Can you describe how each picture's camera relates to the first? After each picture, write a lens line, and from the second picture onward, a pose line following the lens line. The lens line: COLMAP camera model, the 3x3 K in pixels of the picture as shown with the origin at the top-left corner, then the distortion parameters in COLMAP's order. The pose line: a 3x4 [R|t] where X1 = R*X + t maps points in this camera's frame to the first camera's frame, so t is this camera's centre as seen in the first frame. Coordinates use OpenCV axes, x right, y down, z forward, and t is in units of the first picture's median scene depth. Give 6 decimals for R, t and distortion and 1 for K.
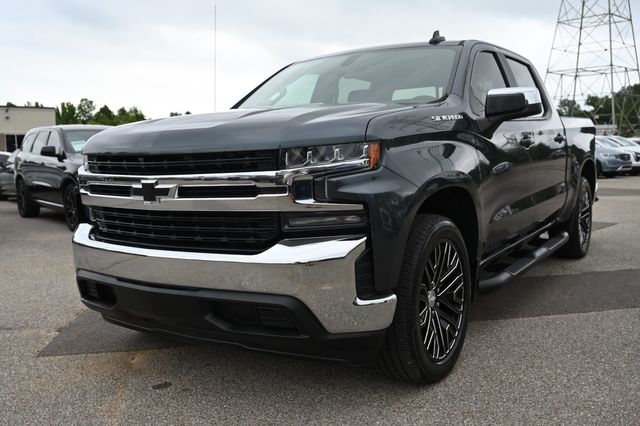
lens RADIAL K [[619.4, 0, 318.1], [0, 619.4, 213.4], [0, 0, 1]] dist [0.005470, 0.000000]
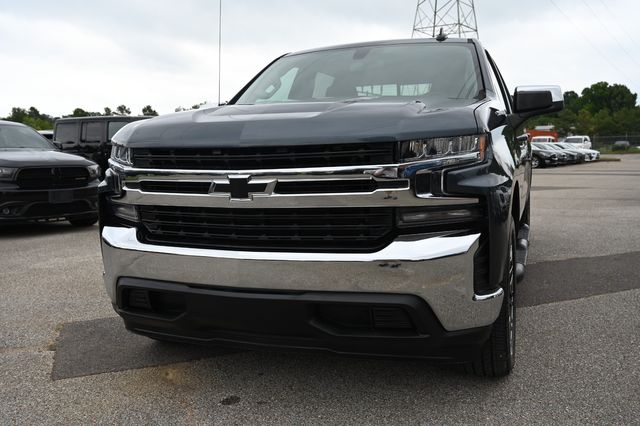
lens RADIAL K [[619.4, 0, 316.3], [0, 619.4, 212.0], [0, 0, 1]] dist [0.005470, 0.000000]
pose [[0.975176, -0.018258, 0.220676, -0.335937], [0.018530, 0.999828, 0.000837, 0.001662], [-0.220654, 0.003273, 0.975347, 0.082810]]
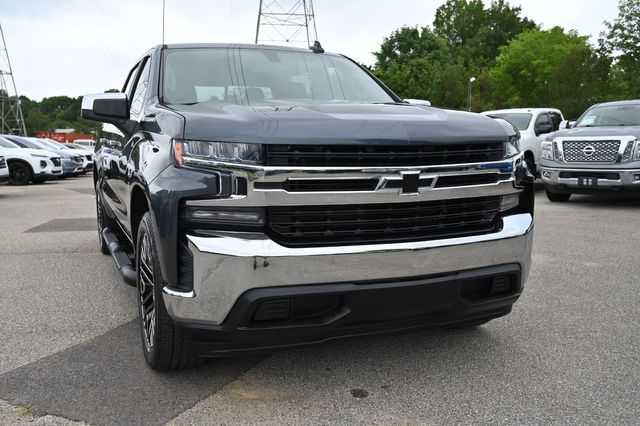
lens RADIAL K [[619.4, 0, 317.1], [0, 619.4, 215.0], [0, 0, 1]] dist [0.005470, 0.000000]
pose [[0.563574, -0.072916, 0.822841, -1.069741], [0.075778, 0.996460, 0.036400, -0.029009], [-0.822582, 0.041839, 0.567105, 0.528795]]
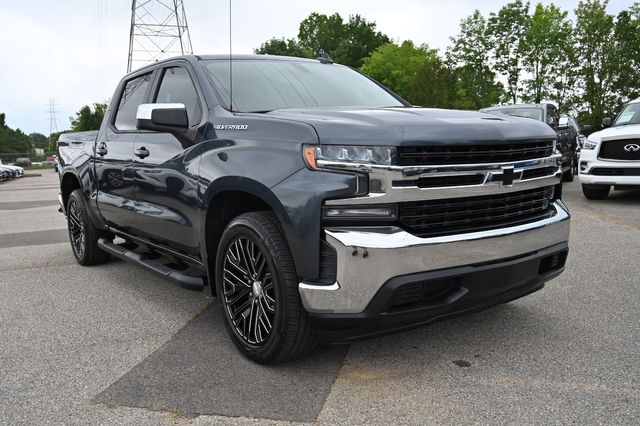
lens RADIAL K [[586.7, 0, 320.5], [0, 586.7, 211.8], [0, 0, 1]] dist [0.004242, 0.000000]
pose [[0.365726, -0.090431, 0.926319, -1.289056], [0.119058, 0.991638, 0.049802, -0.060263], [-0.923076, 0.092072, 0.373434, 0.851912]]
